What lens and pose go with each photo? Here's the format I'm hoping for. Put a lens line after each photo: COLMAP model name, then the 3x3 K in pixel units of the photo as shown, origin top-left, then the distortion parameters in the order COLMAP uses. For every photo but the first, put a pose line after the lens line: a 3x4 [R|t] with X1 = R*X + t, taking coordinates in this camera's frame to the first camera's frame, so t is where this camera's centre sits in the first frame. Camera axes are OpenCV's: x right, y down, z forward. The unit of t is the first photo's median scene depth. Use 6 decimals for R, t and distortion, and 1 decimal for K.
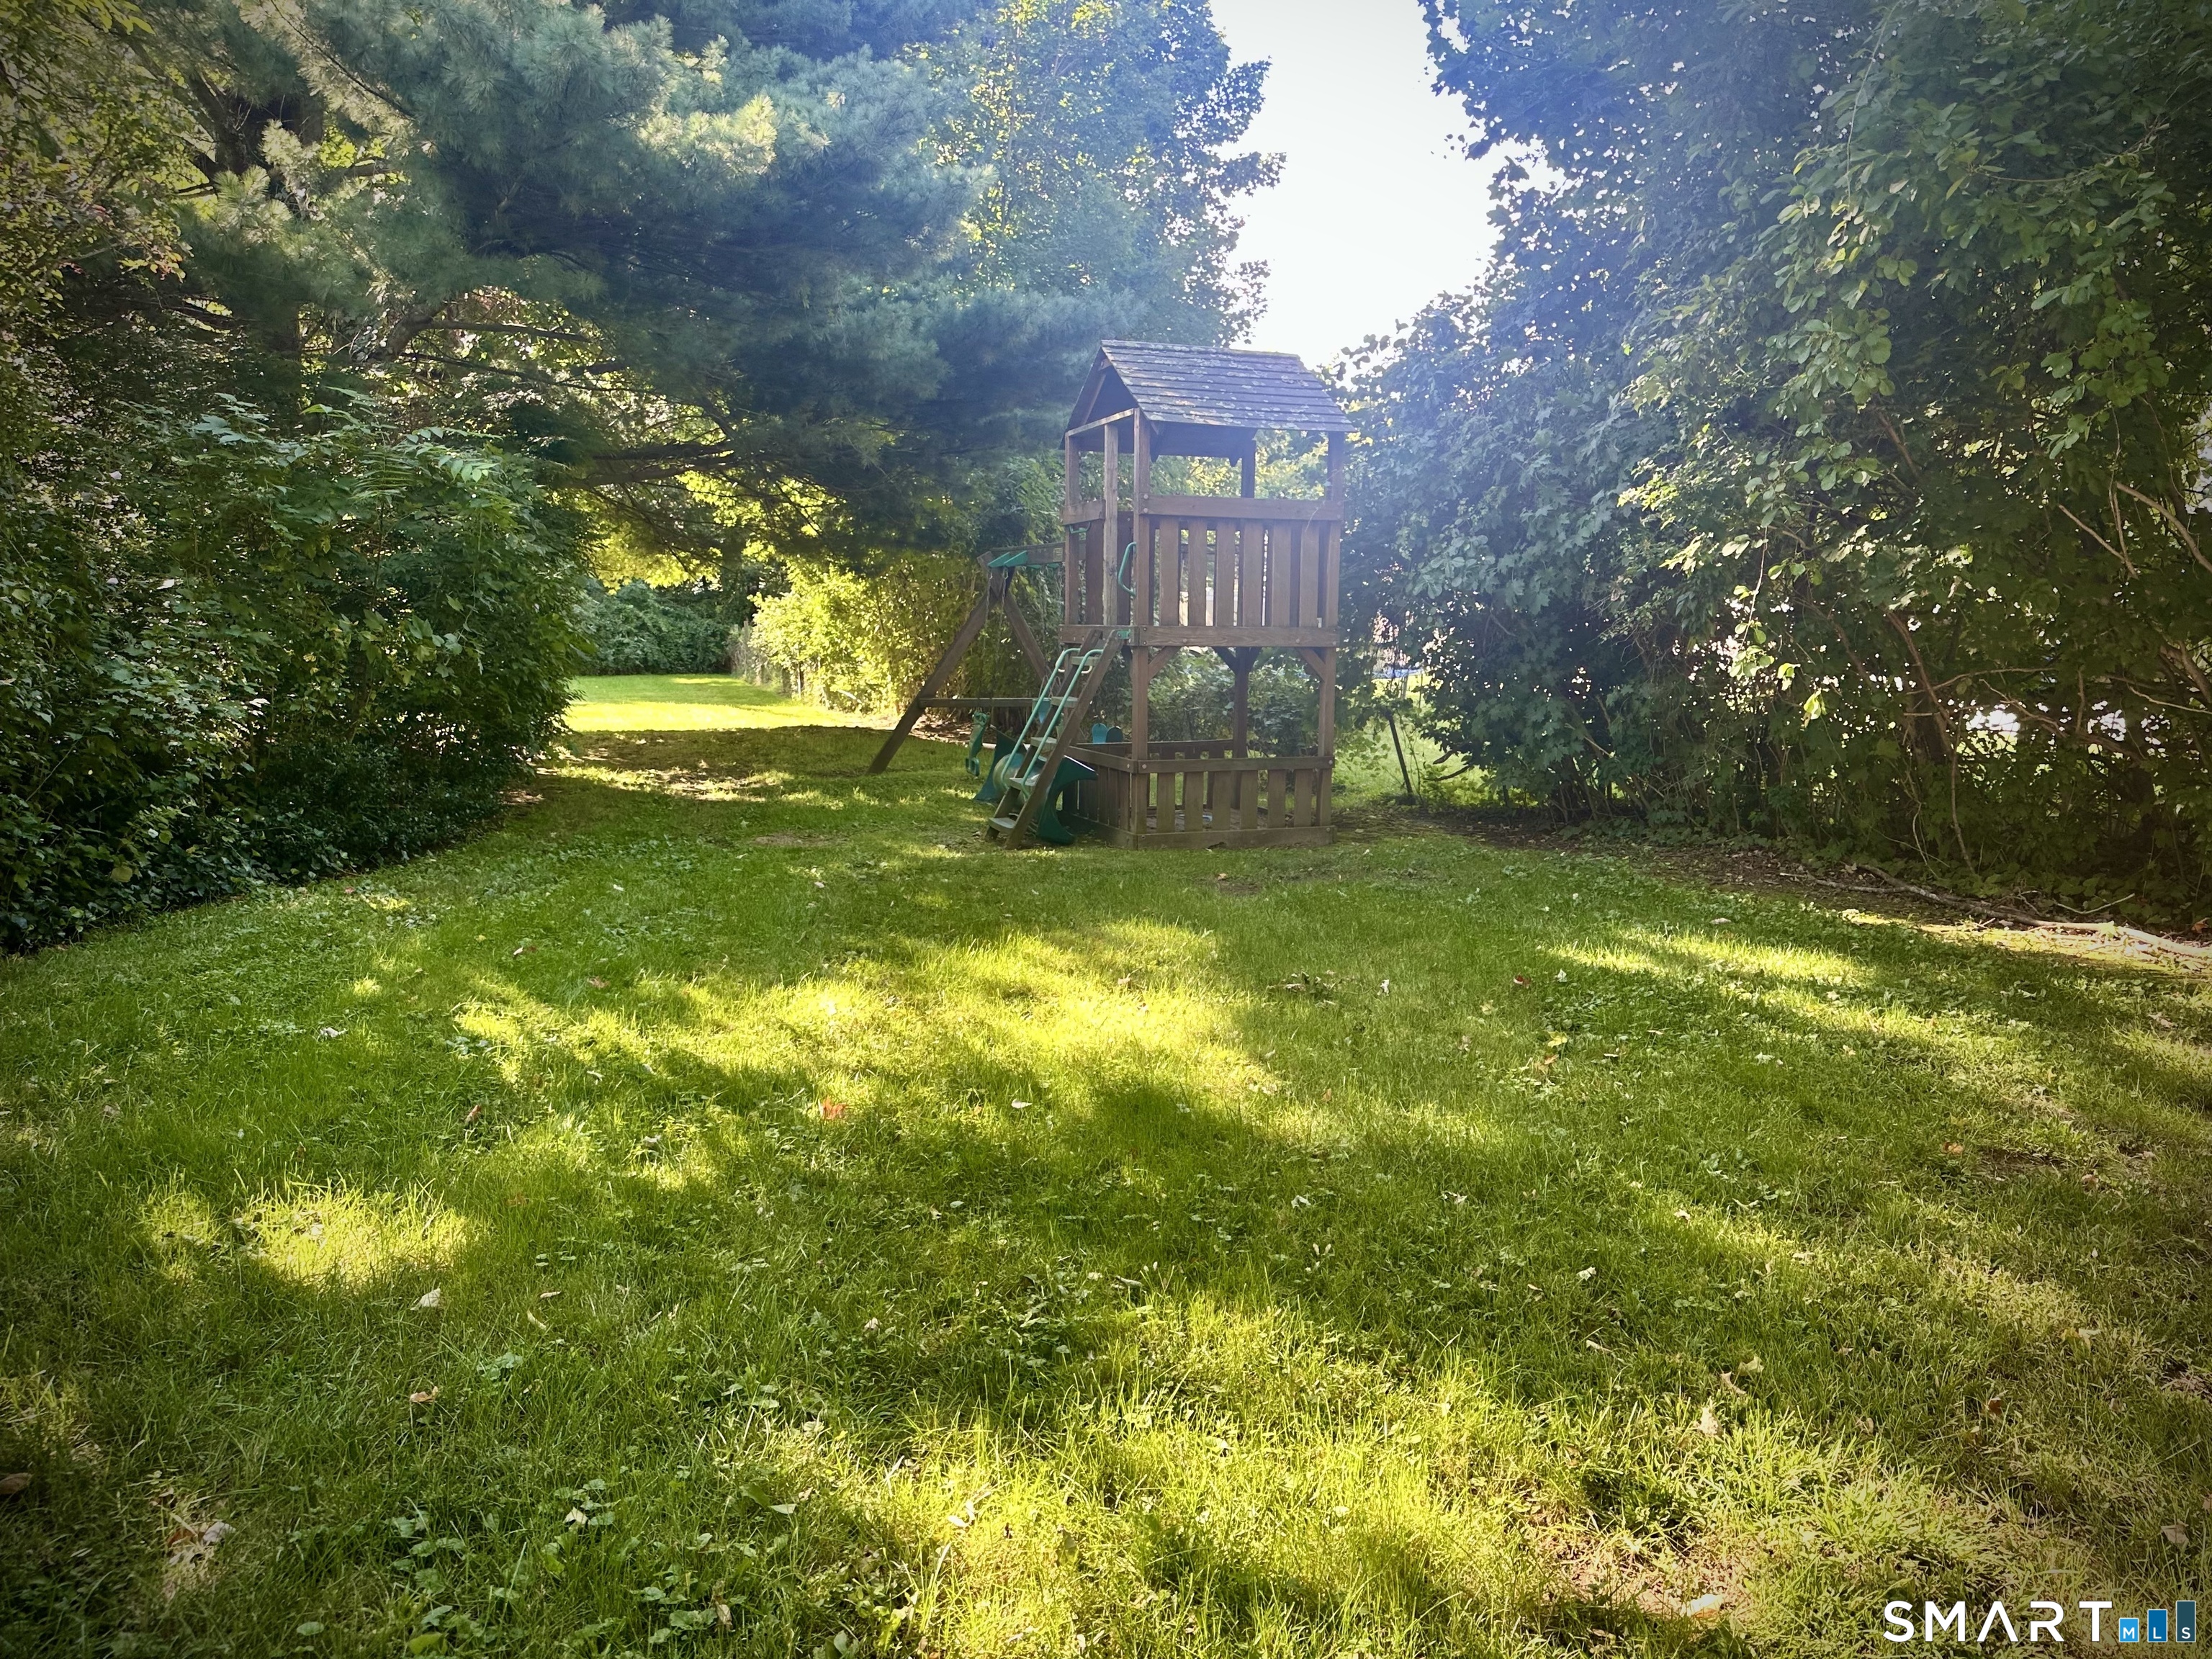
lens RADIAL K [[1509.8, 0, 1106.0], [0, 1509.8, 829.5], [0, 0, 1]] dist [0.185160, -0.340395]
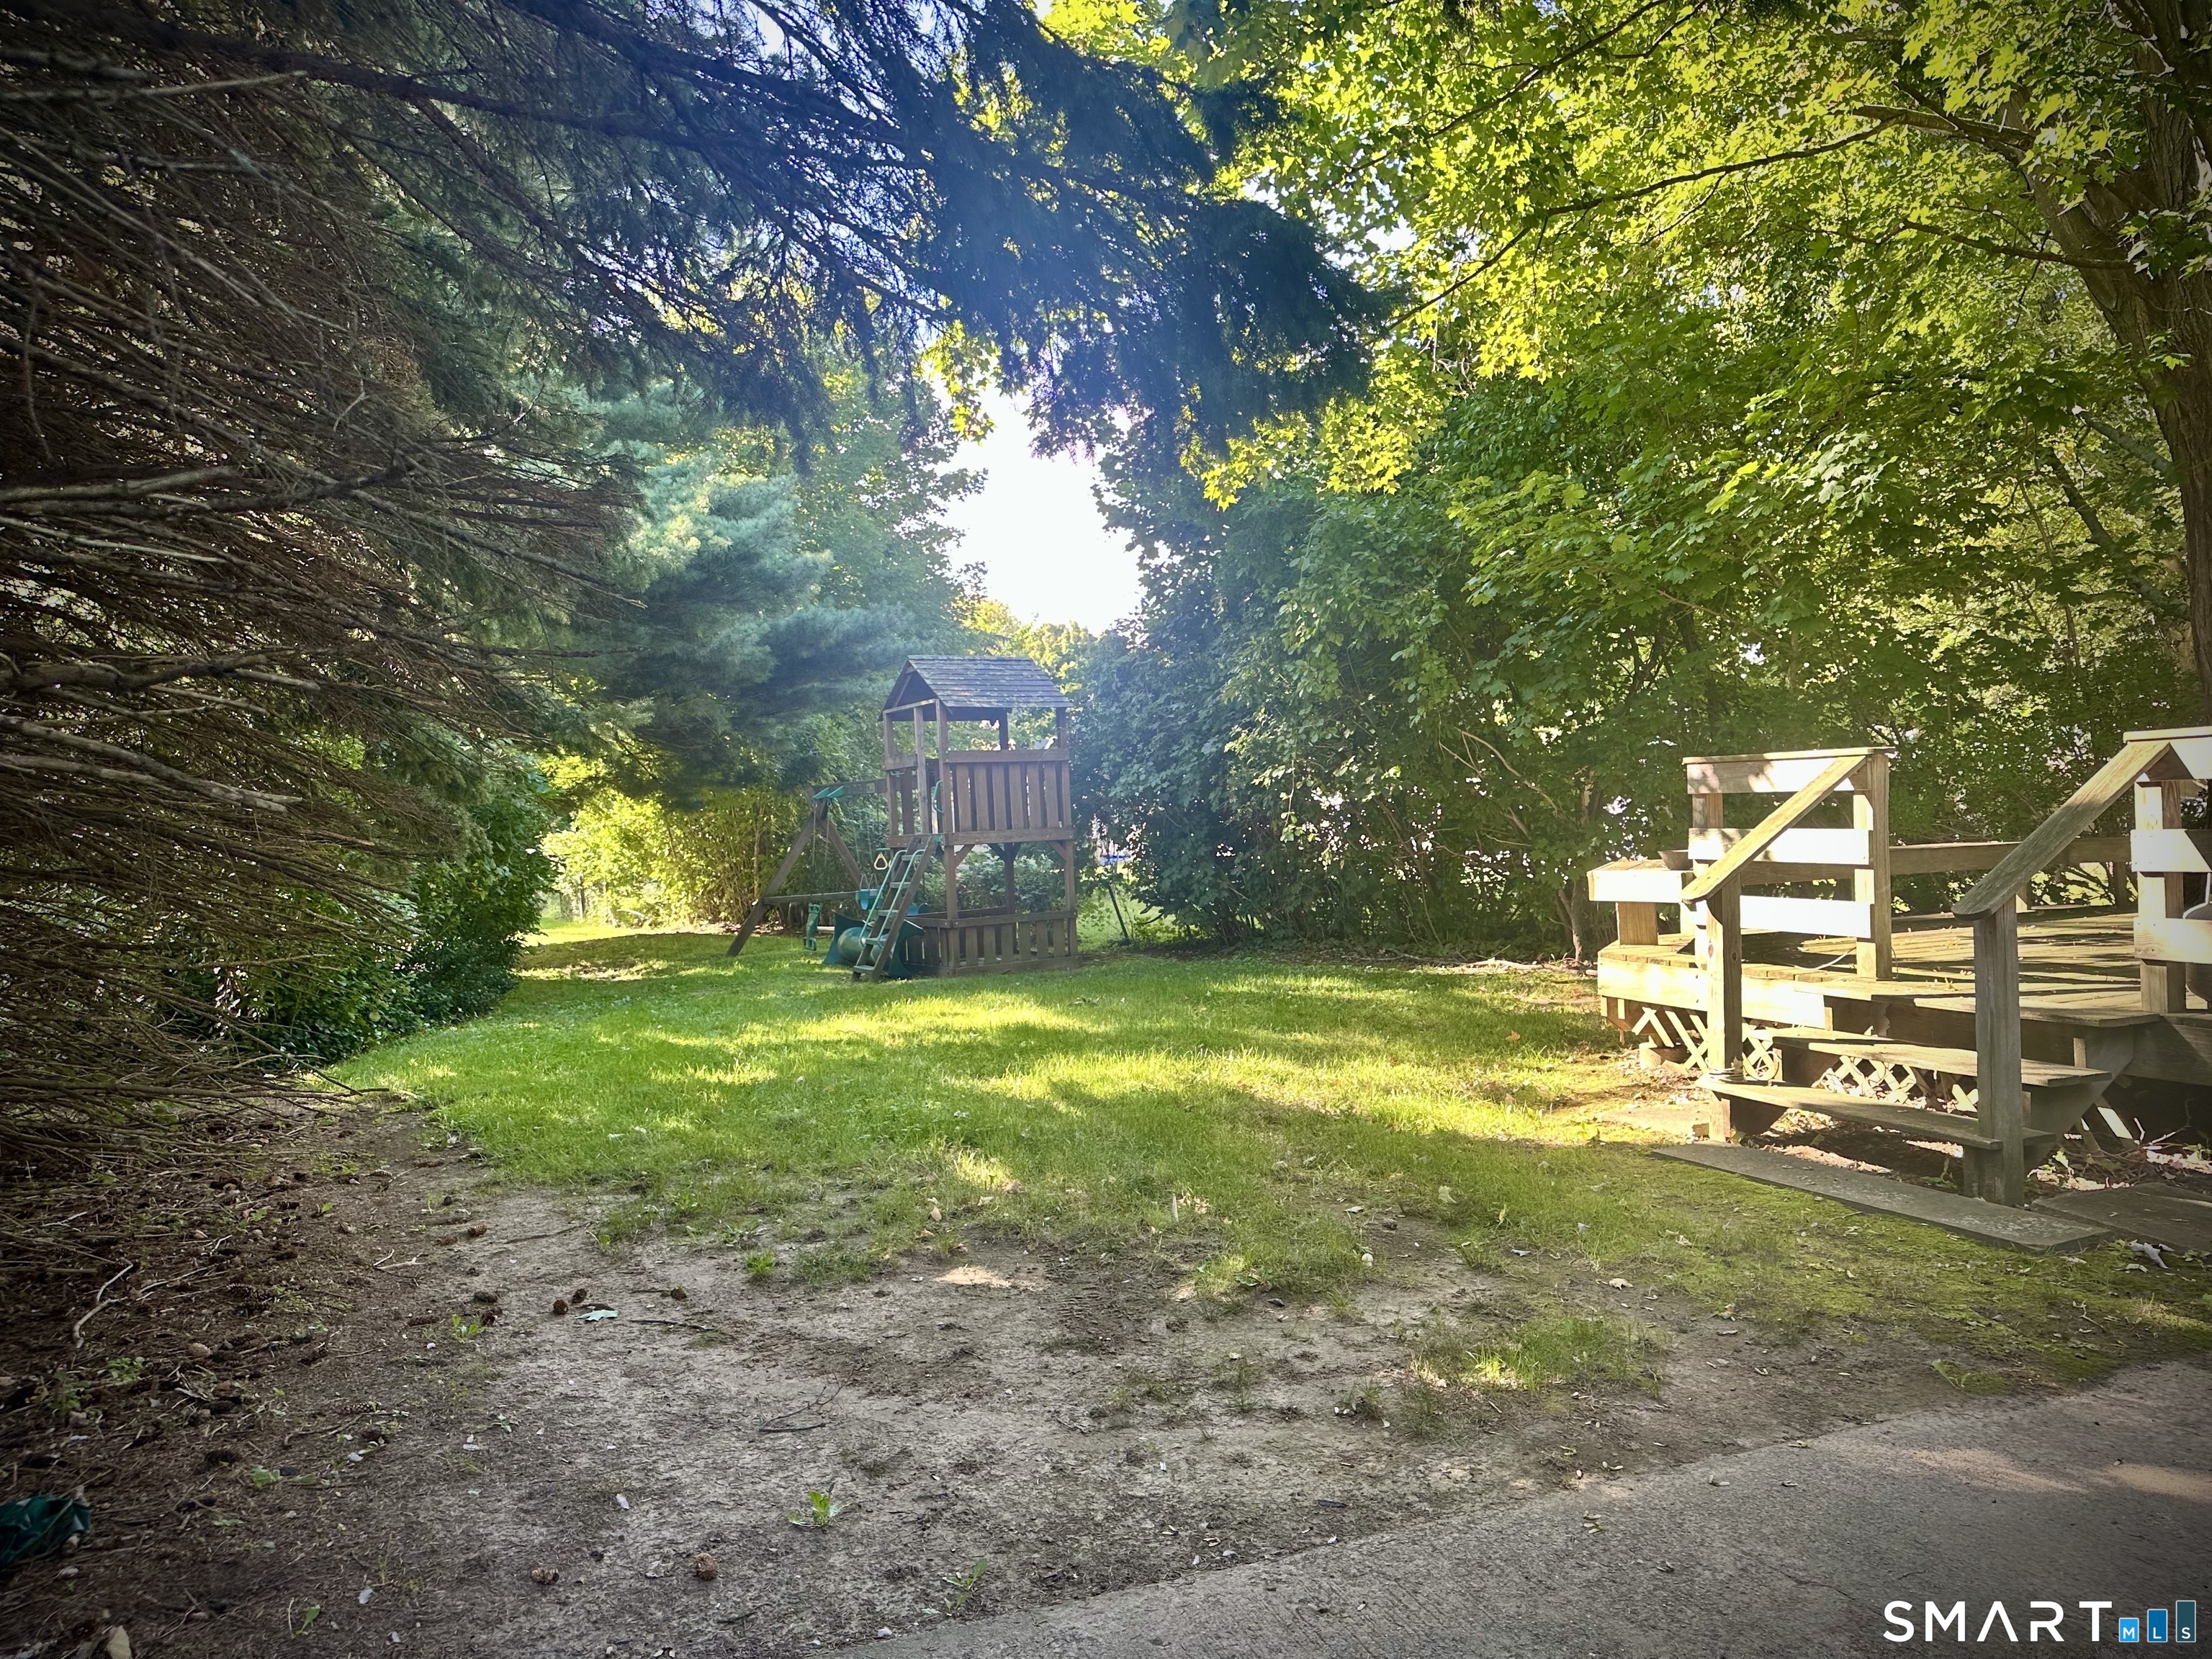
lens RADIAL K [[1512.9, 0, 1100.6], [0, 1512.9, 820.6], [0, 0, 1]] dist [0.127672, -0.222673]
pose [[0.981084, -0.057377, 0.184886, -0.087324], [0.082965, 0.987532, -0.133778, 0.058588], [-0.174905, 0.146587, 0.973612, -0.428276]]
